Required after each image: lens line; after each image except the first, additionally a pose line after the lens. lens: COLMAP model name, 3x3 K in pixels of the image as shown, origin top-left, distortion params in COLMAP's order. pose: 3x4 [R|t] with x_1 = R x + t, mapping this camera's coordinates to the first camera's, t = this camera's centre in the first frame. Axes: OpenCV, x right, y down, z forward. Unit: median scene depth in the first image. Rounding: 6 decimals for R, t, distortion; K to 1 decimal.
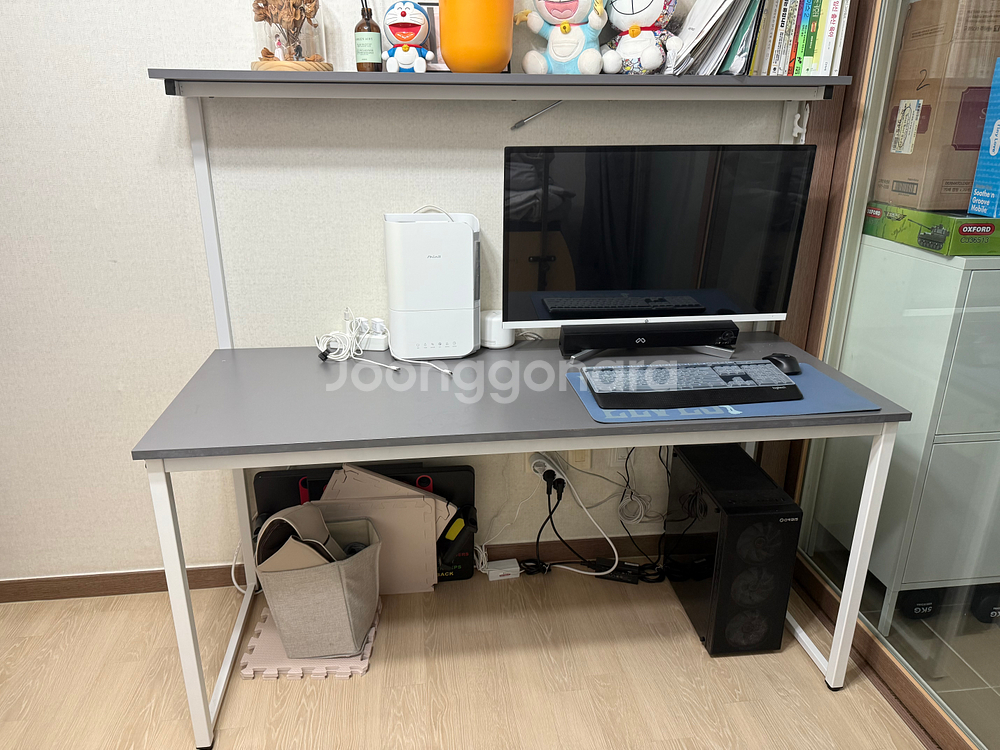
lens RADIAL K [[705.7, 0, 498.1], [0, 705.7, 375.4], [0, 0, 1]] dist [-0.007233, -0.001054]
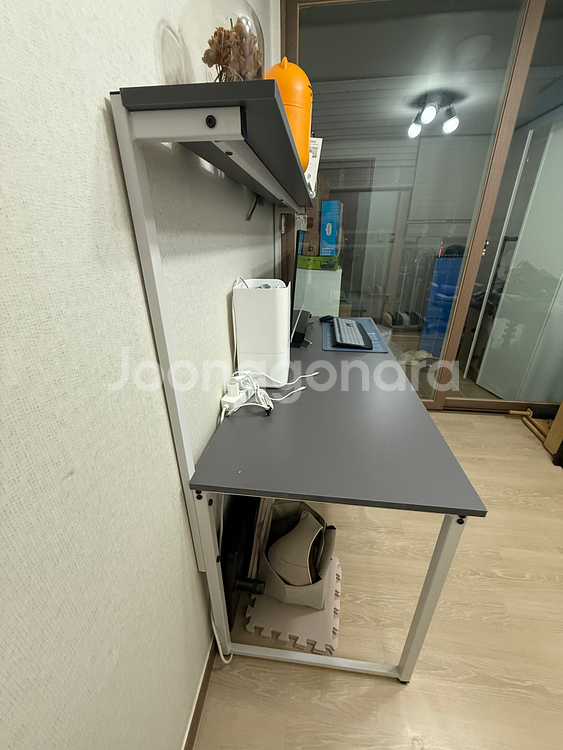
lens RADIAL K [[299.8, 0, 281.8], [0, 299.8, 372.4], [0, 0, 1]] dist [-0.000303, 0.000000]
pose [[0.239442, -0.405462, 0.882195, -0.689078], [0.331856, 0.888081, 0.318095, -0.249890], [-0.912436, 0.216596, 0.347199, 0.809389]]
